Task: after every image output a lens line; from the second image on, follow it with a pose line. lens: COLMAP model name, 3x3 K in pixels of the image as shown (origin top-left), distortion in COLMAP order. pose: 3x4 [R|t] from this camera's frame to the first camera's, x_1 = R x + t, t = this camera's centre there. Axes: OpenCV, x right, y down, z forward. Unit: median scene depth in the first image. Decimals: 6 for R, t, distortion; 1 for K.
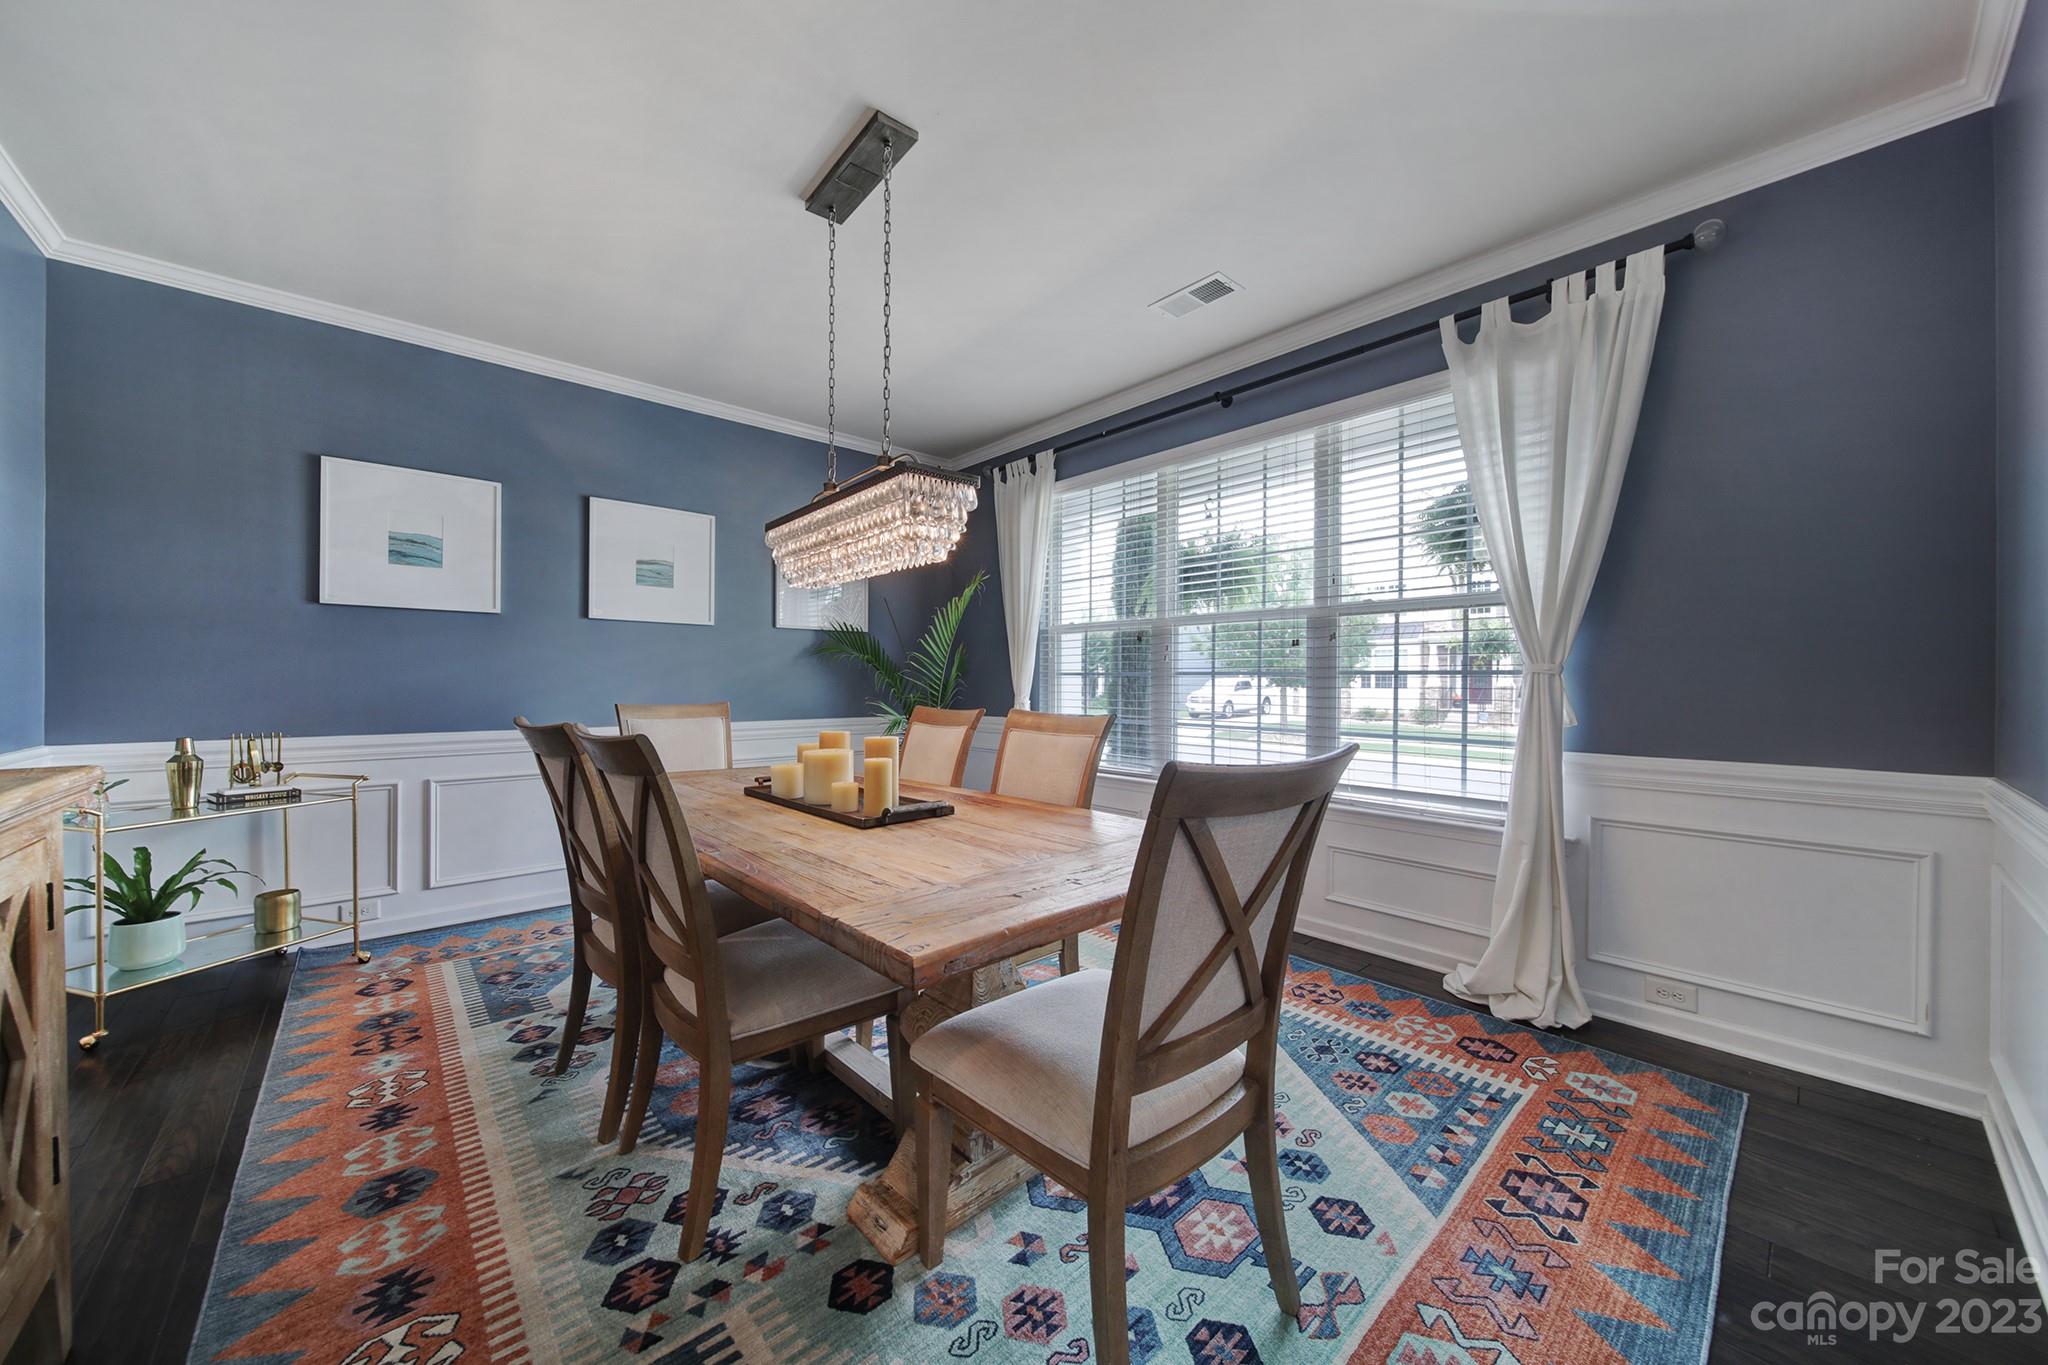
lens RADIAL K [[726.6, 0, 1024.2], [0, 726.6, 665.7], [0, 0, 1]] dist [-0.000551, -0.000009]
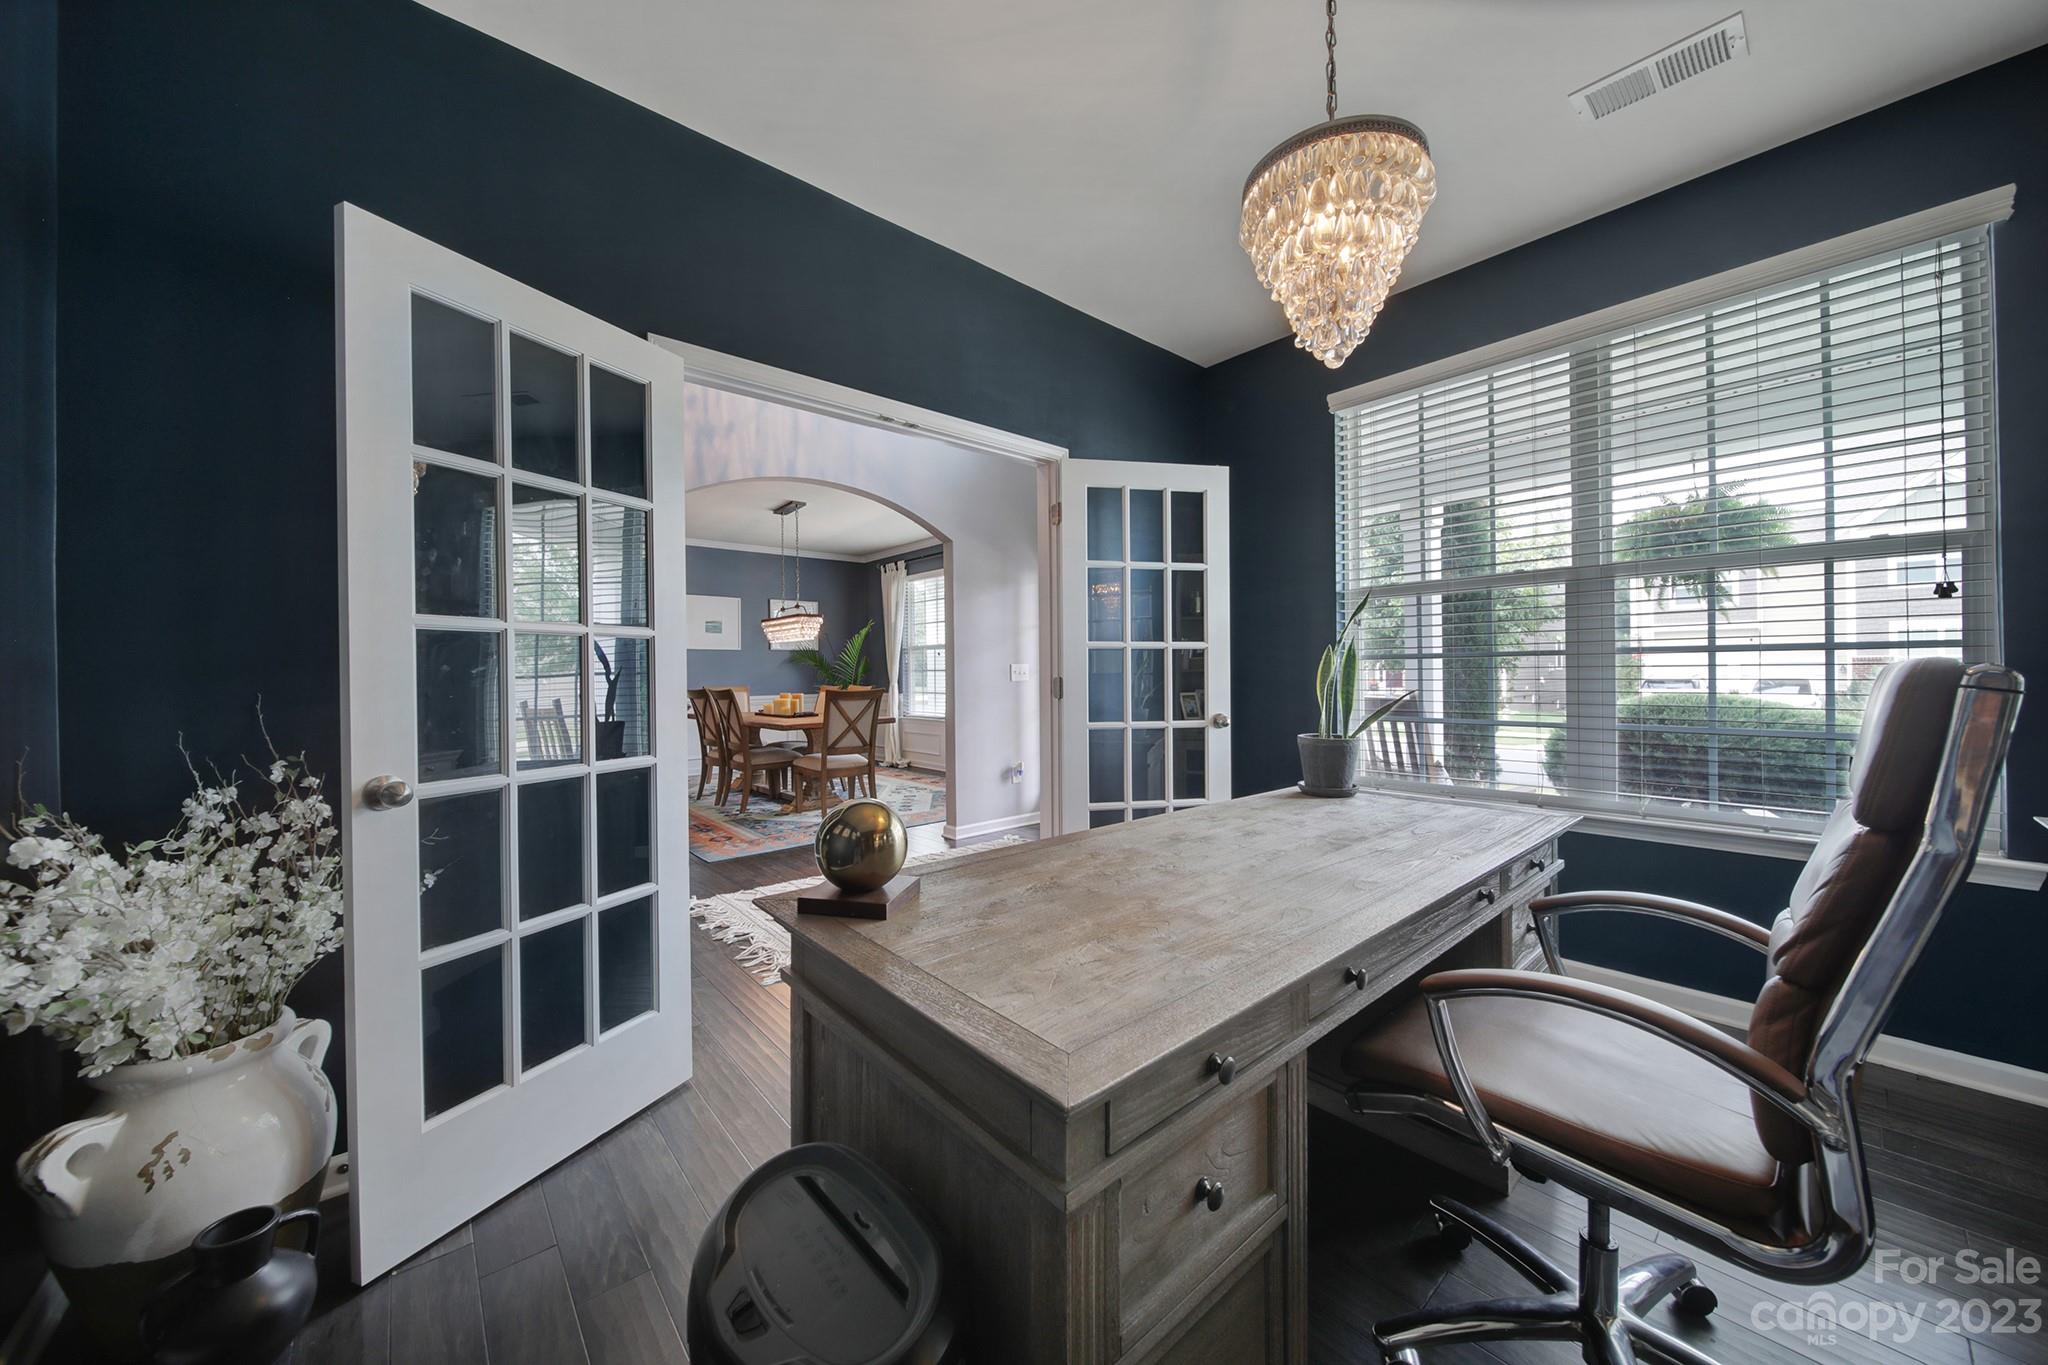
lens RADIAL K [[726.6, 0, 1024.2], [0, 726.6, 665.7], [0, 0, 1]] dist [-0.000551, -0.000009]
pose [[0.999629, -0.014935, -0.022772, 0.413479], [0.015277, 0.999772, 0.014904, -0.026906], [0.022544, -0.015246, 0.999630, -1.018729]]
